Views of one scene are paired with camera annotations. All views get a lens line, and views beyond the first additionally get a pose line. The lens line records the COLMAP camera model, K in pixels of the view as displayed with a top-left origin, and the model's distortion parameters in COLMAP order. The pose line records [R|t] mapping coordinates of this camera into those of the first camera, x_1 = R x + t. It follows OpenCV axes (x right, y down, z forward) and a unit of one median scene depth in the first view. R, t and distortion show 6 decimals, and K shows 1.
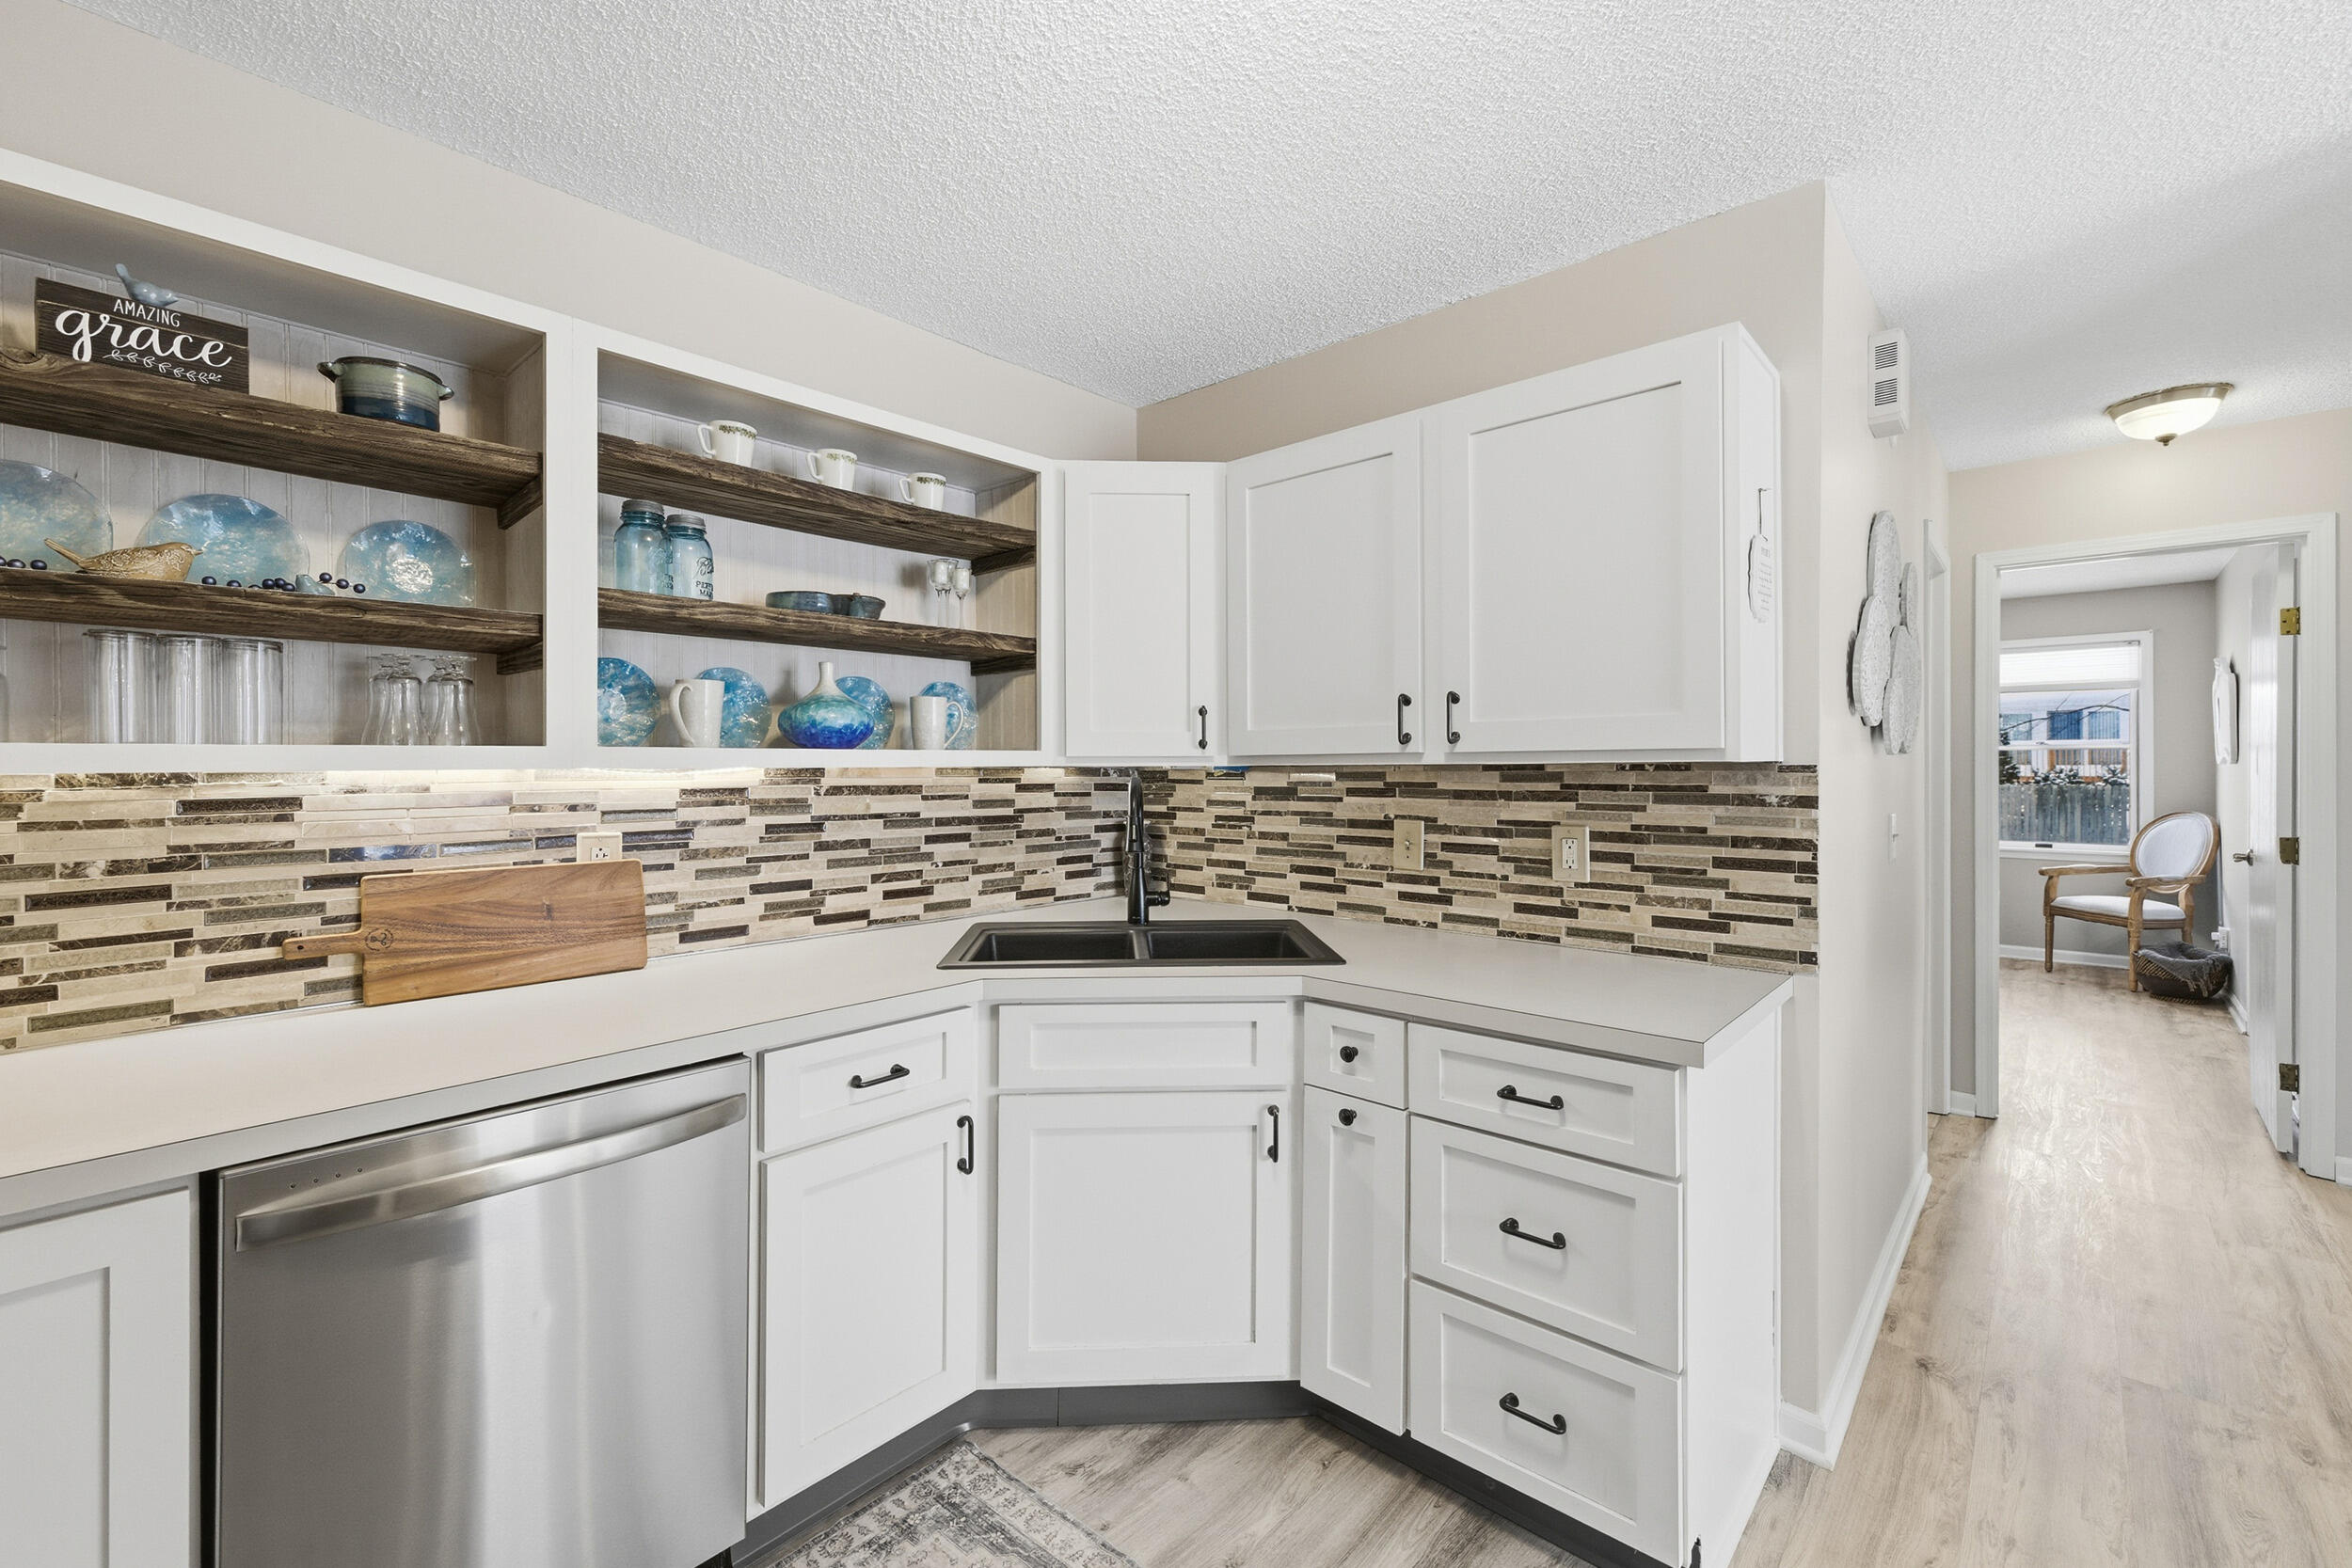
lens RADIAL K [[979.5, 0, 1183.5], [0, 979.5, 774.0], [0, 0, 1]] dist [0.012977, 0.001090]
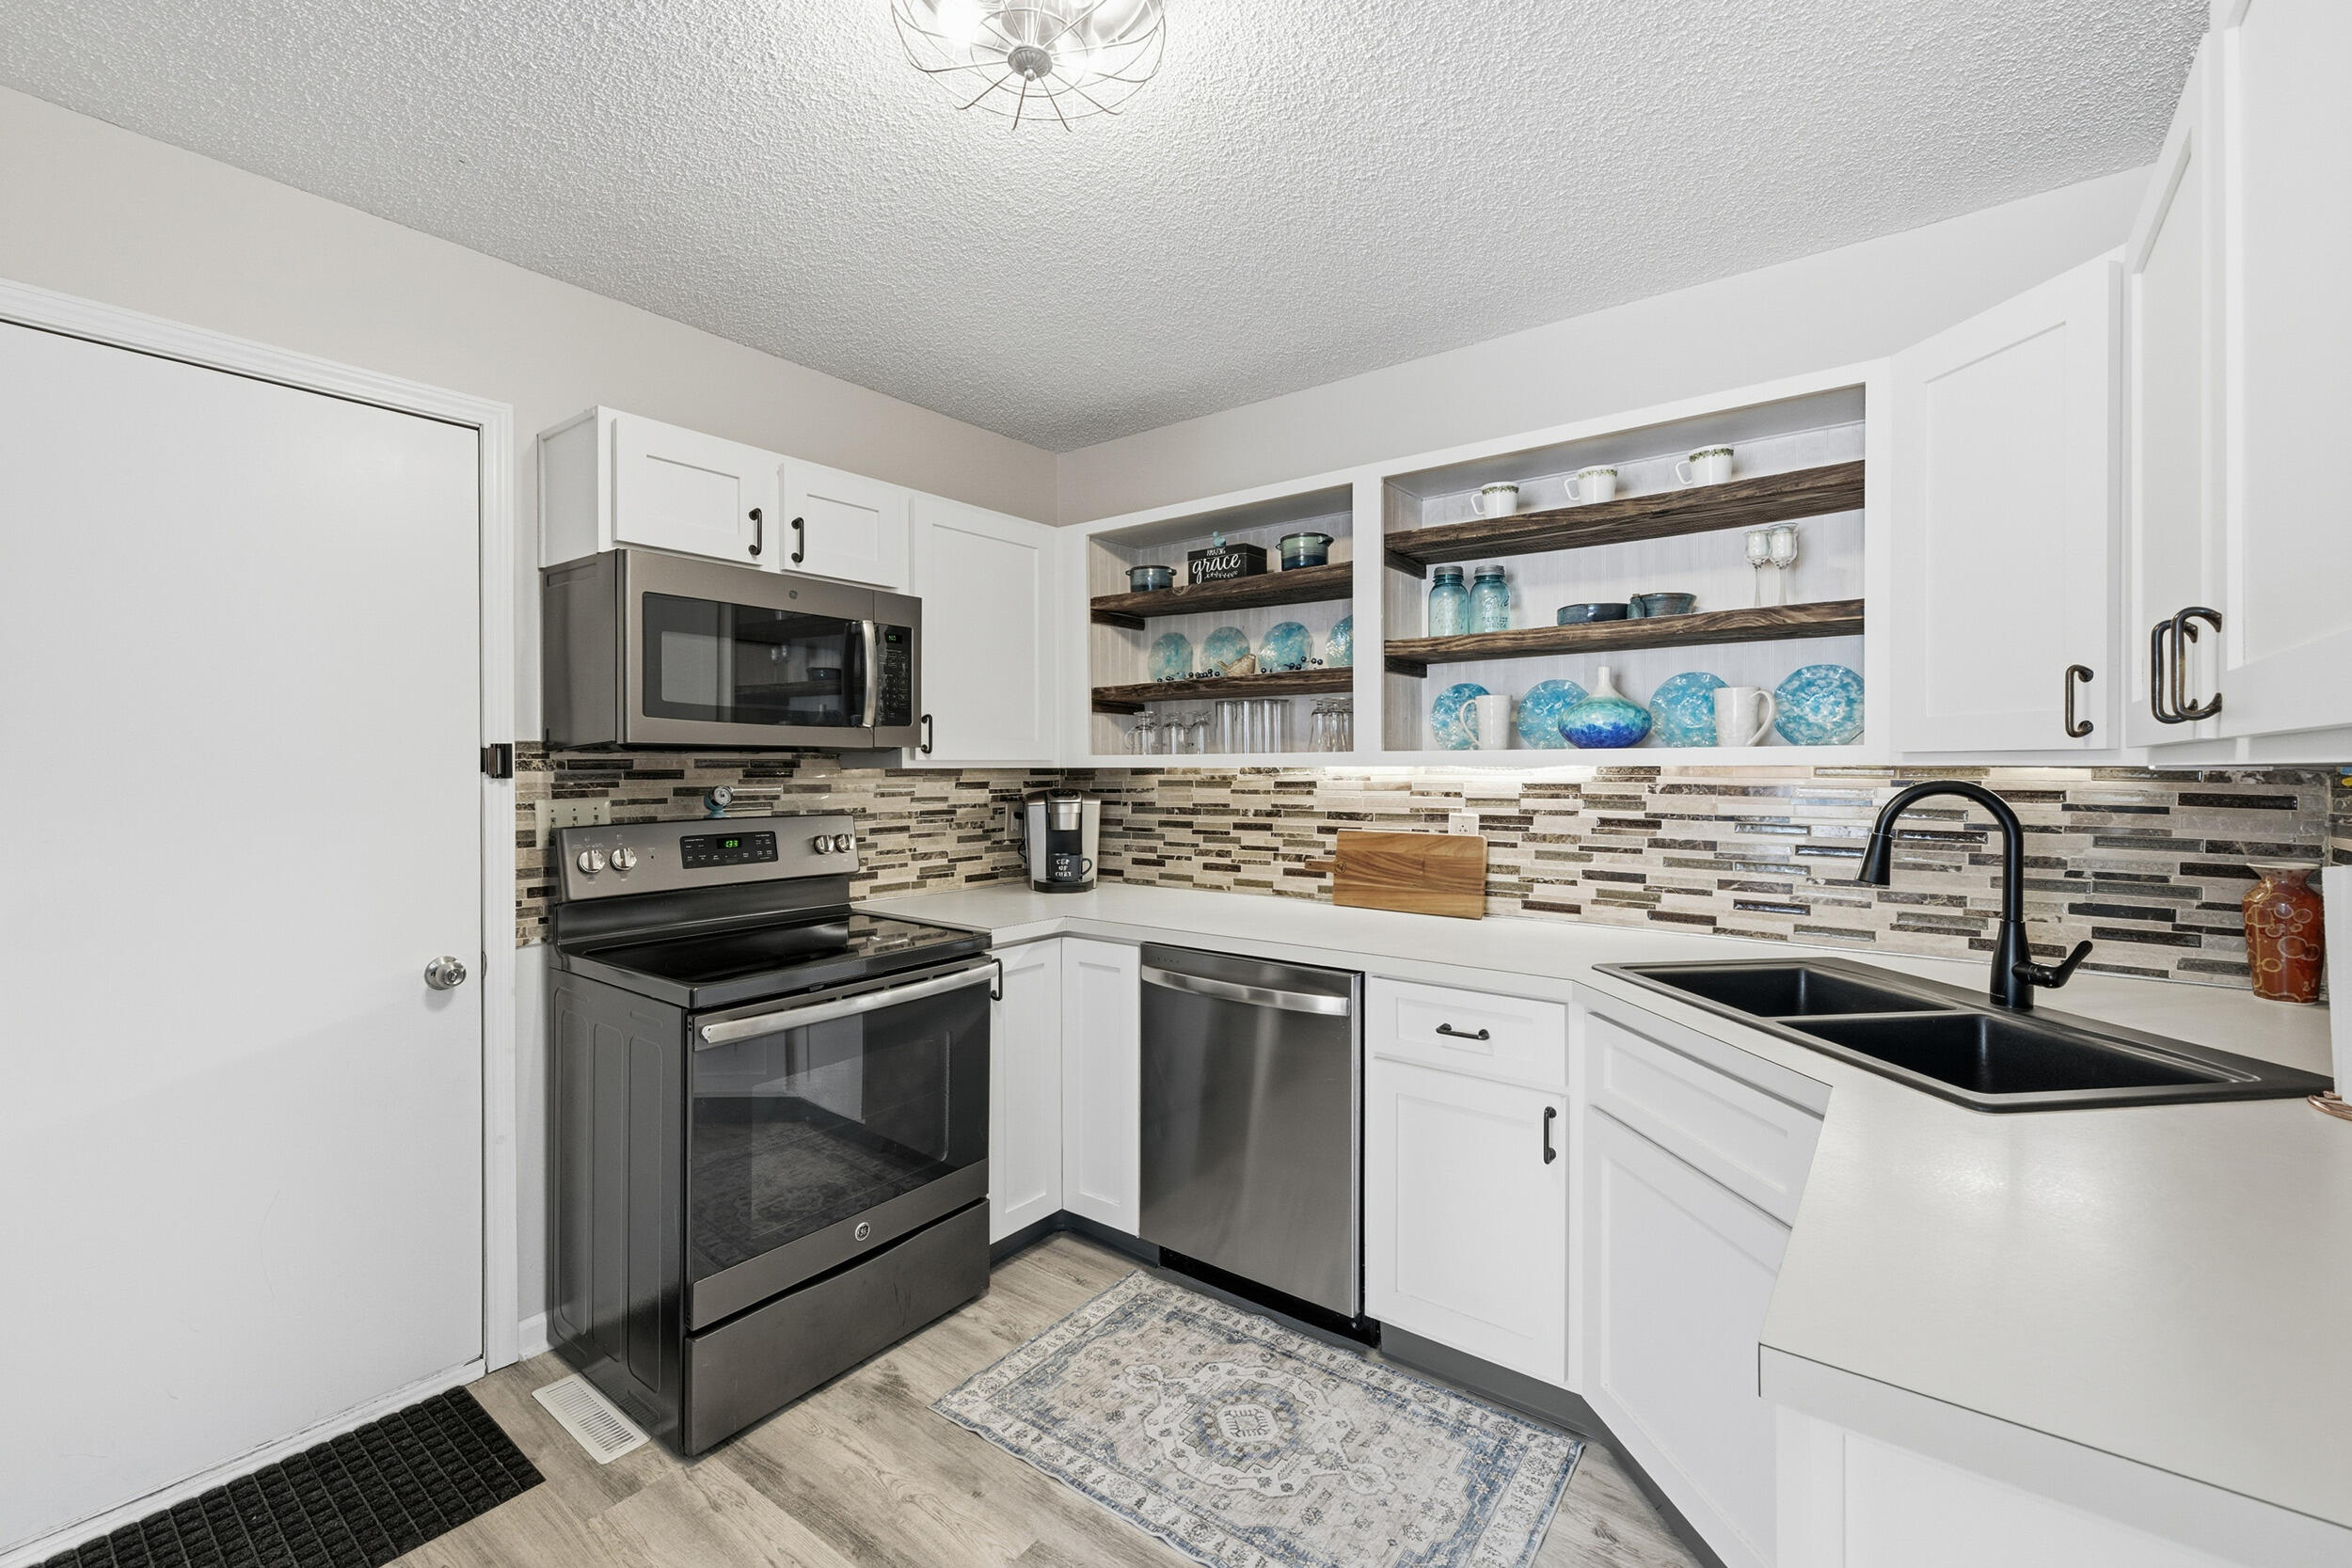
lens RADIAL K [[979.5, 0, 1179.1], [0, 979.5, 780.3], [0, 0, 1]] dist [0.012977, 0.001090]
pose [[0.098515, 0.019510, -0.994944, 0.672108], [-0.007714, 0.999793, 0.018841, -0.007931], [0.995106, 0.005819, 0.098645, 0.459617]]
